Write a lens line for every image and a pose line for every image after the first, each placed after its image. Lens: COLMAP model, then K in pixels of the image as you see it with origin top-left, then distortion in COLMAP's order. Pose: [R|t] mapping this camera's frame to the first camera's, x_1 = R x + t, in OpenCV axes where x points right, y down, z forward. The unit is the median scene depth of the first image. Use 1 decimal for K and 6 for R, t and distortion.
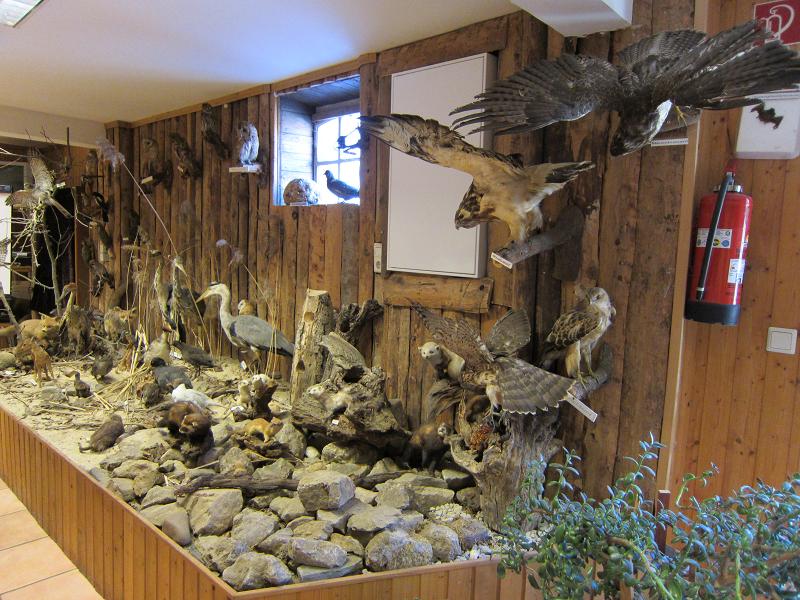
lens RADIAL K [[566.9, 0, 400.2], [0, 566.9, 299.6], [0, 0, 1]] dist [-0.027030, -0.005839]
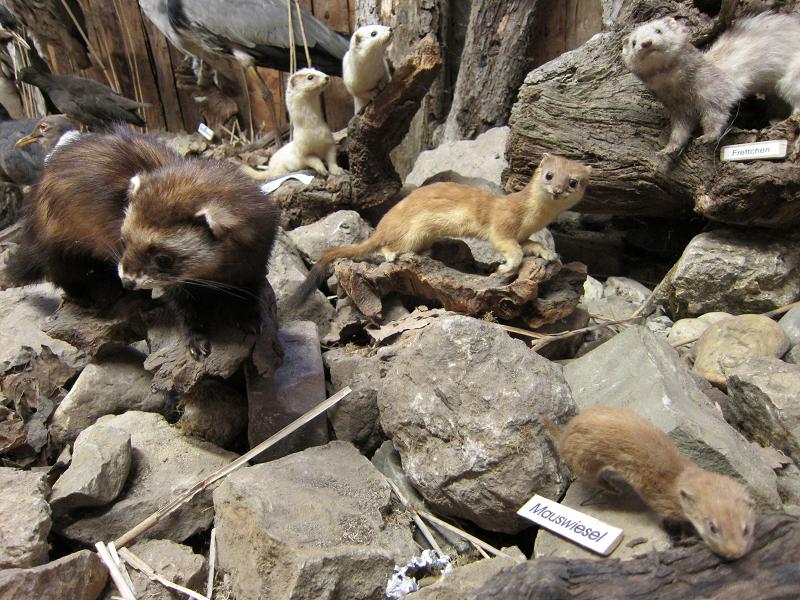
lens RADIAL K [[566.9, 0, 399.6], [0, 566.9, 300.5], [0, 0, 1]] dist [-0.027030, -0.005839]
pose [[0.979572, -0.157863, 0.124574, -0.309834], [0.111726, 0.942303, 0.315566, 0.182888], [-0.167203, -0.295201, 0.940691, 0.773007]]
